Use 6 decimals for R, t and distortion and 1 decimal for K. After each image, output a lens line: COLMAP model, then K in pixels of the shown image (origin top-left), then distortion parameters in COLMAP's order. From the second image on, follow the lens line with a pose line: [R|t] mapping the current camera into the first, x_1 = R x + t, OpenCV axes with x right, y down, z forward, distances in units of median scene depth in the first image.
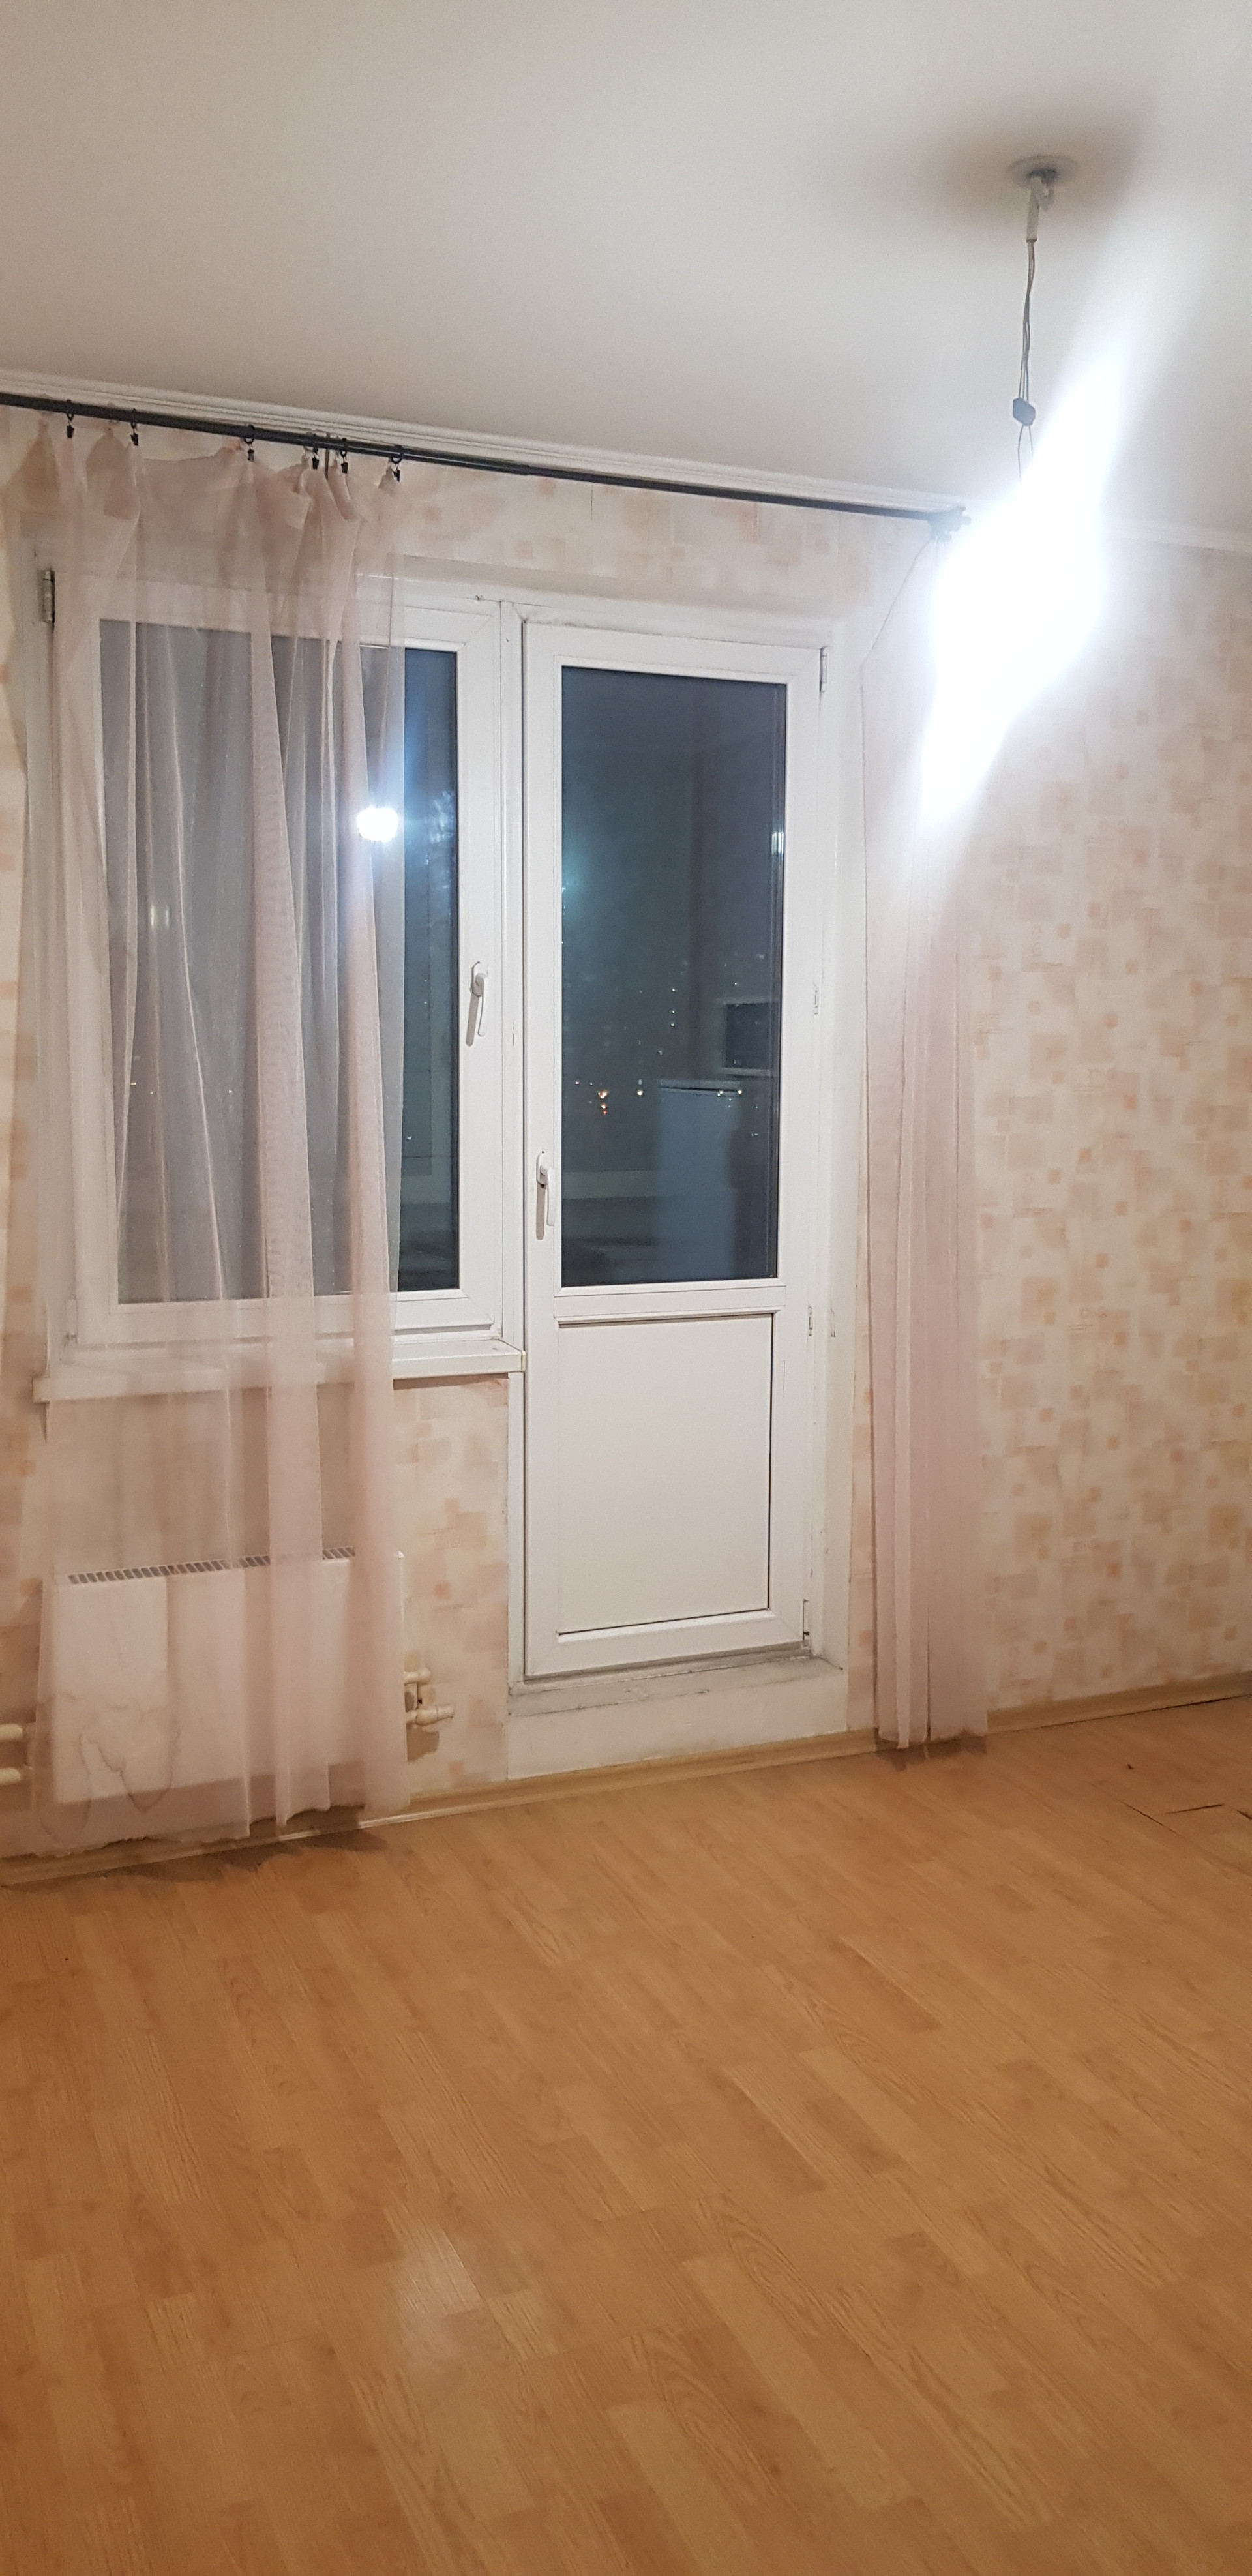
lens RADIAL K [[1986.8, 0, 581.3], [0, 1986.8, 1249.6], [0, 0, 1]] dist [0.065687, -0.085570]
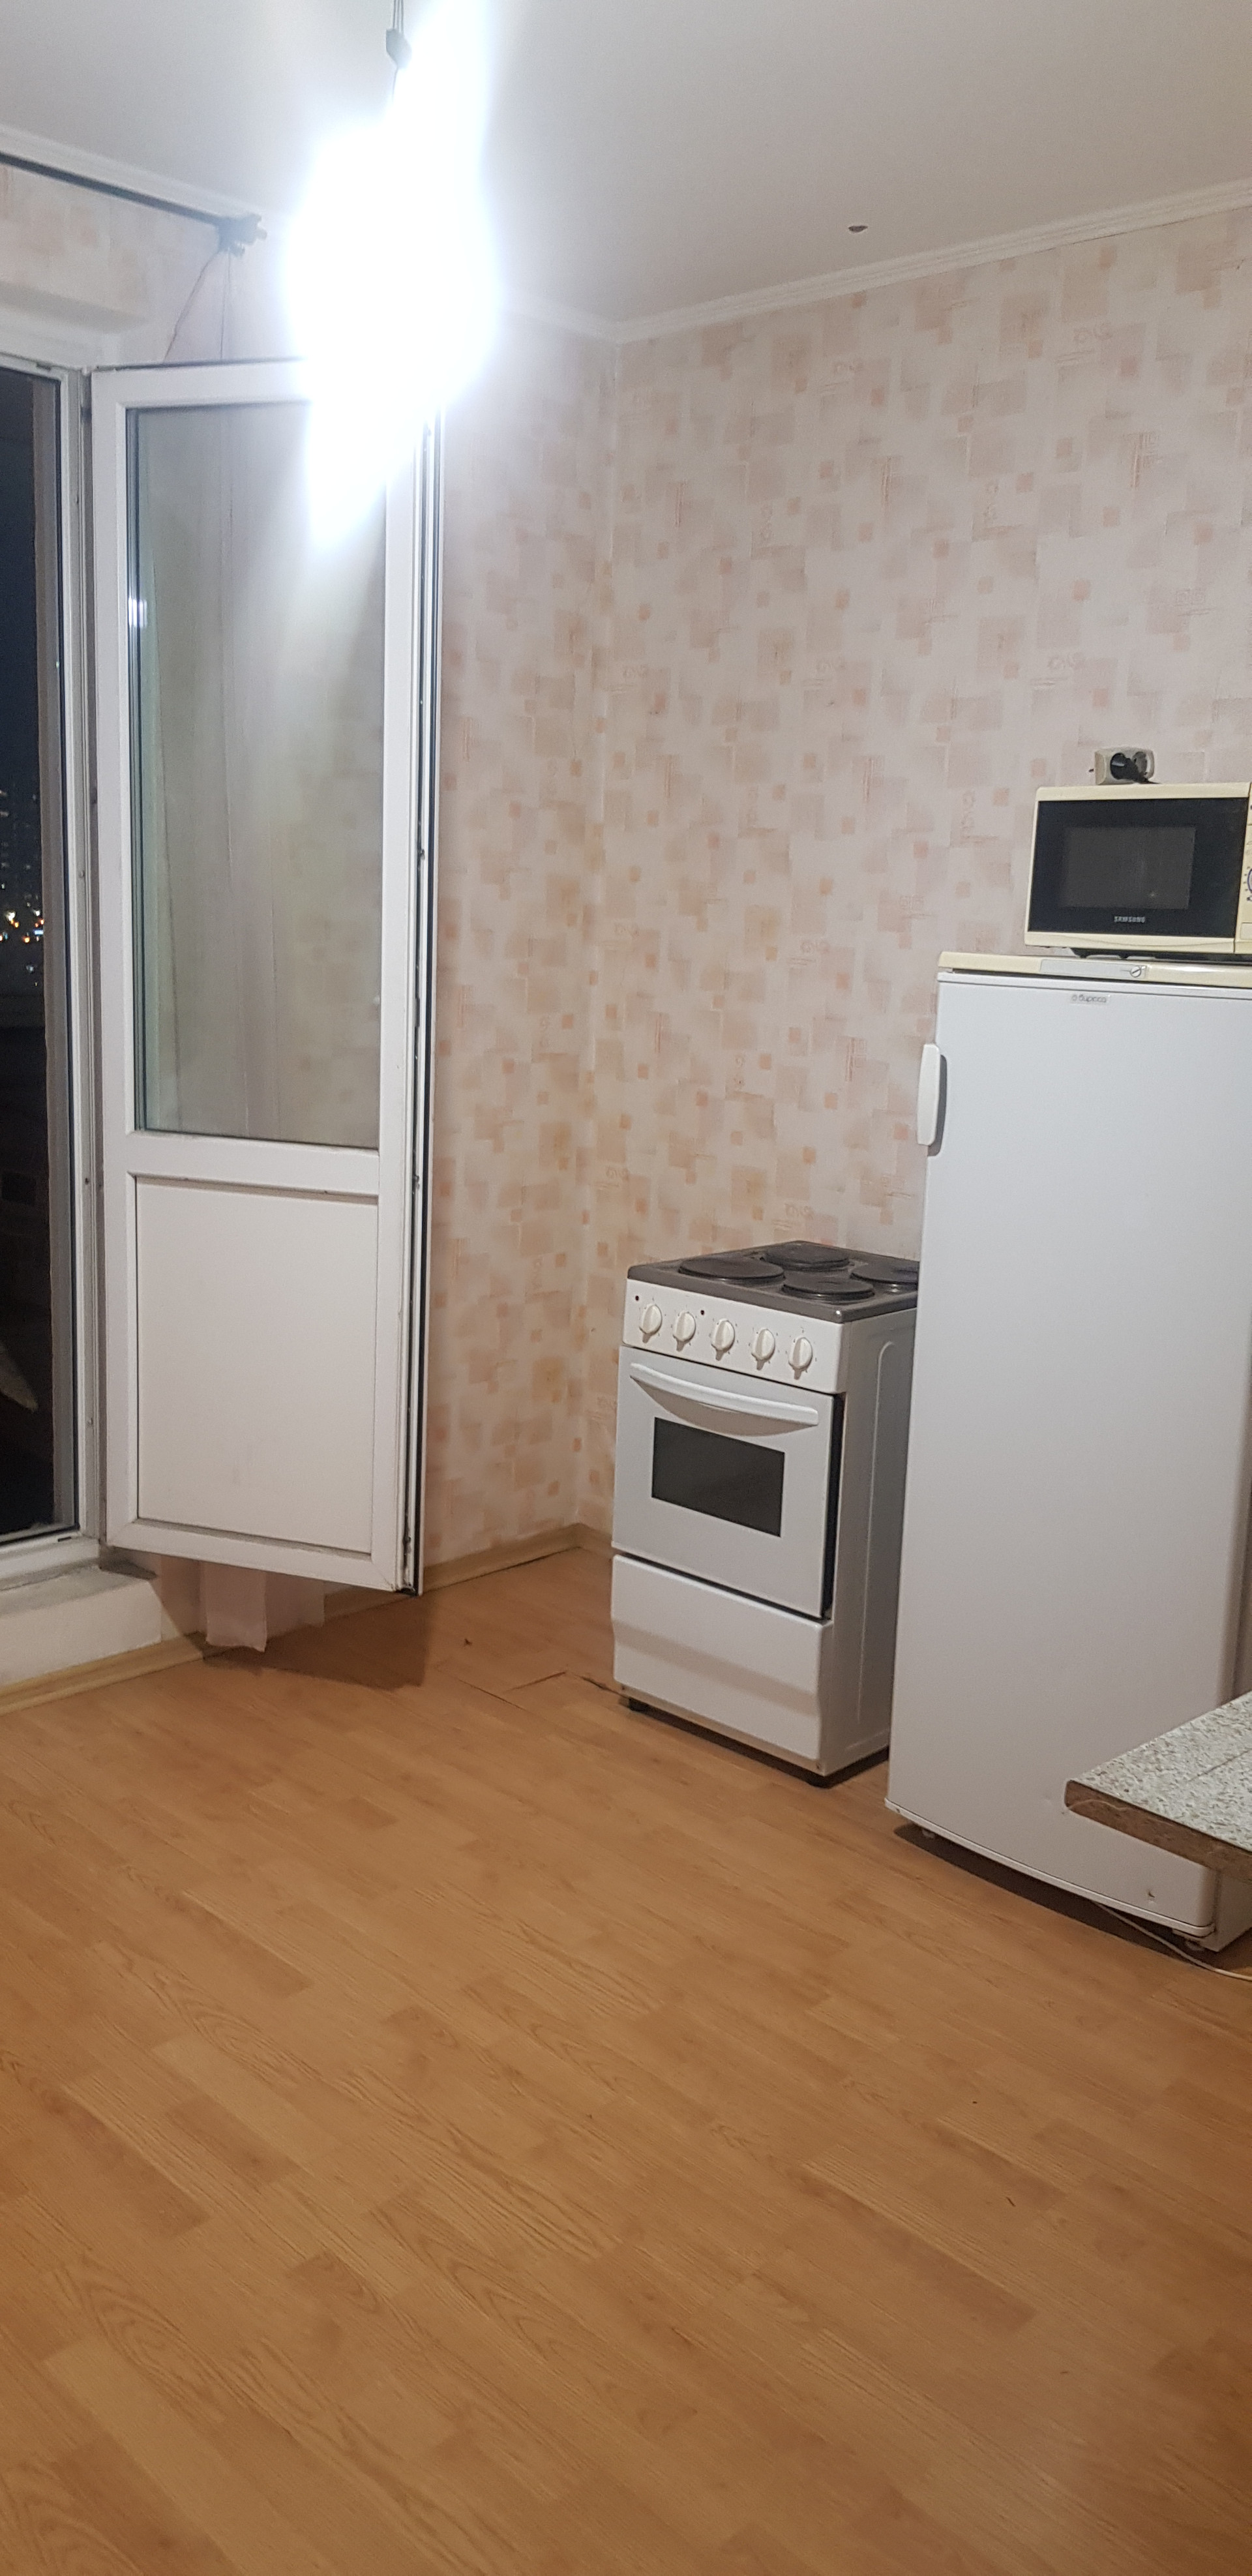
lens RADIAL K [[1986.8, 0, 621.2], [0, 1986.8, 1248.4], [0, 0, 1]] dist [0.065687, -0.085570]
pose [[0.917107, -0.044424, 0.396158, -0.027086], [0.010308, 0.996082, 0.087835, -0.010202], [-0.398508, -0.076471, 0.913971, 0.141857]]
